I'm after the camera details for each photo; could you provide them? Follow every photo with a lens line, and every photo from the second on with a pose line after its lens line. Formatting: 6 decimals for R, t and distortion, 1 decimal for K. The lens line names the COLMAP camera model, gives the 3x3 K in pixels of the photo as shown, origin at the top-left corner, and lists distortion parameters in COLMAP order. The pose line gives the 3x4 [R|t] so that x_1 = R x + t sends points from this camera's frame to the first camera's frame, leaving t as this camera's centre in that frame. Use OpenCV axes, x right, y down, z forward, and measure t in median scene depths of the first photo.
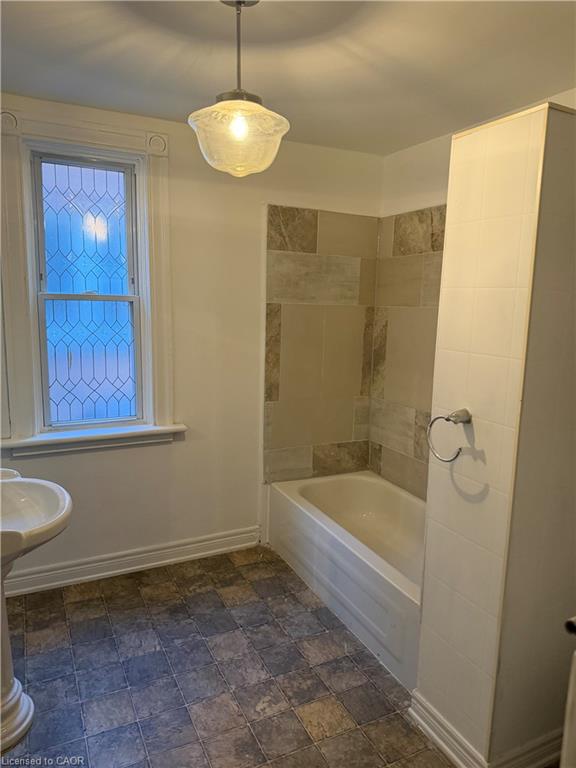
lens RADIAL K [[538.7, 0, 291.4], [0, 538.7, 384.5], [0, 0, 1]] dist [0.043212, -0.056118]
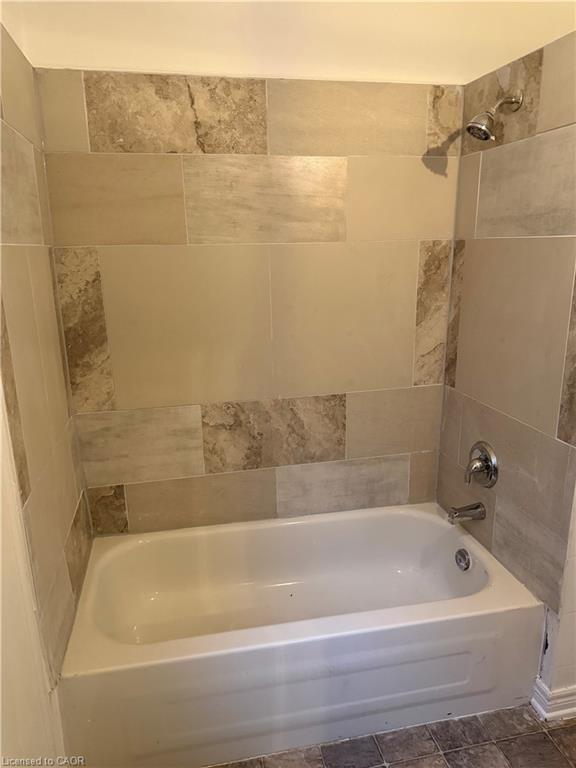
lens RADIAL K [[538.7, 0, 291.4], [0, 538.7, 381.4], [0, 0, 1]] dist [0.043212, -0.056118]
pose [[0.234596, -0.267044, 0.934694, -0.568467], [0.169400, 0.958045, 0.231199, -0.185098], [-0.957219, 0.104099, 0.269991, 1.166673]]
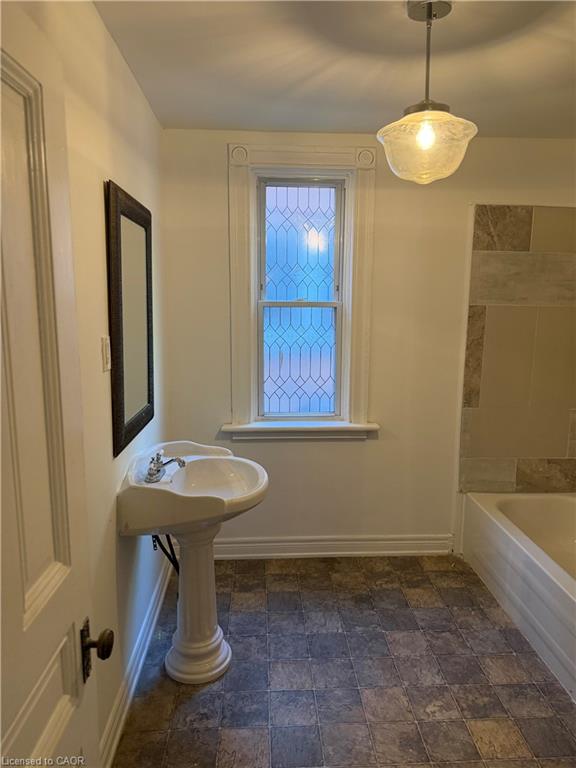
lens RADIAL K [[538.7, 0, 290.2], [0, 538.7, 384.8], [0, 0, 1]] dist [0.043212, -0.056118]
pose [[0.918716, 0.045792, -0.392254, 0.051011], [-0.049137, 0.998791, 0.001514, 0.005336], [0.391849, 0.017883, 0.919856, -0.024277]]
